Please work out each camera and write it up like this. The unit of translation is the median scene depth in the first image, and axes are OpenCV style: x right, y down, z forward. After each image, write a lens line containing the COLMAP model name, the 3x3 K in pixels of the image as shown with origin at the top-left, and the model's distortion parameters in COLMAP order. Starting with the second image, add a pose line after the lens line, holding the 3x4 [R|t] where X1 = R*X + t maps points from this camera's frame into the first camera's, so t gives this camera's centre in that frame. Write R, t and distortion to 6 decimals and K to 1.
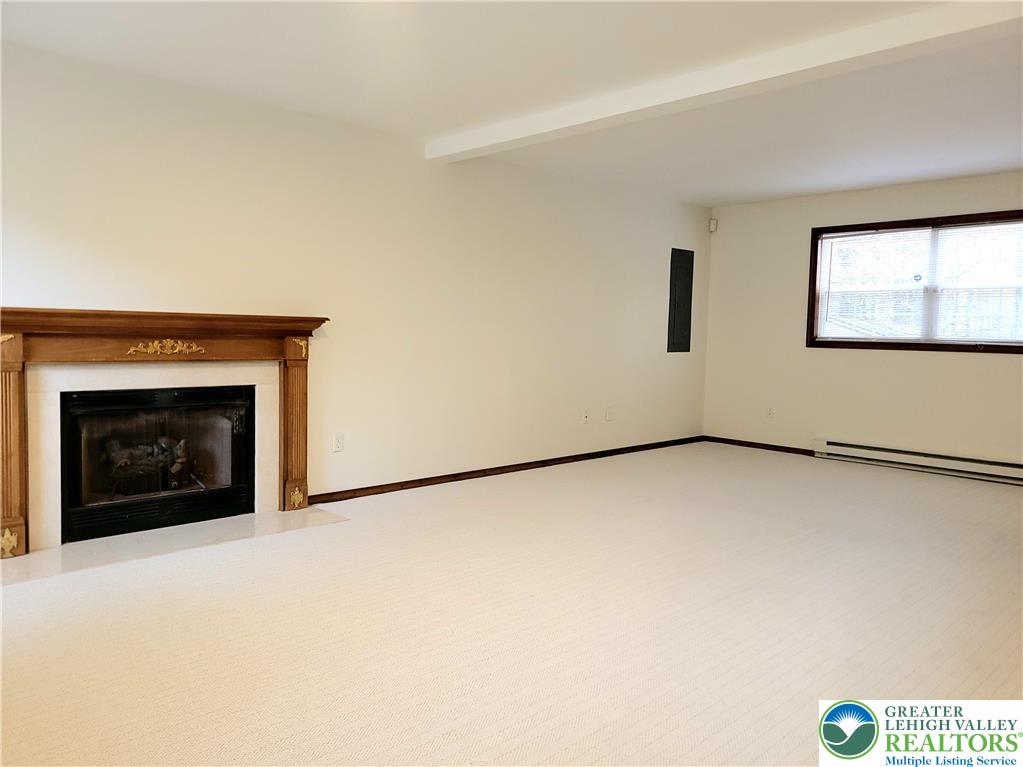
lens RADIAL K [[721.7, 0, 511.5], [0, 721.7, 383.5], [0, 0, 1]] dist [-0.000984, -0.000039]
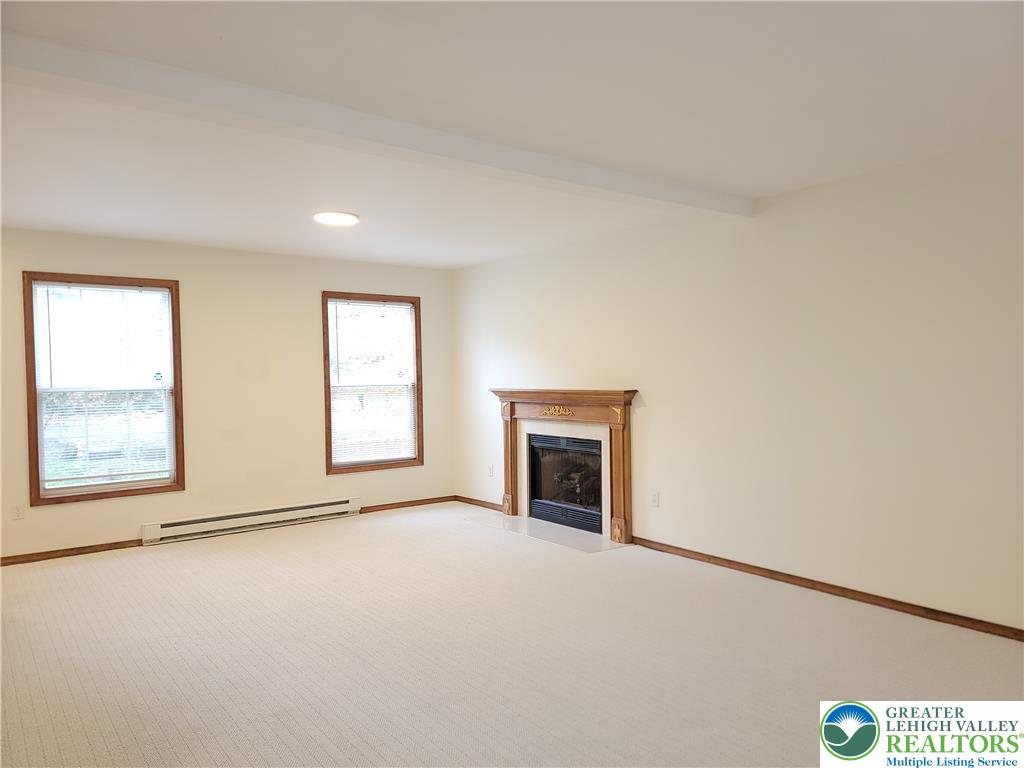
lens RADIAL K [[722.4, 0, 512.0], [0, 722.4, 384.0], [0, 0, 1]] dist [-0.000984, -0.000039]
pose [[-0.122512, -0.013430, -0.992376, 1.052398], [-0.064344, 0.997912, -0.005562, -0.088753], [0.990379, 0.063172, -0.123120, 1.018013]]
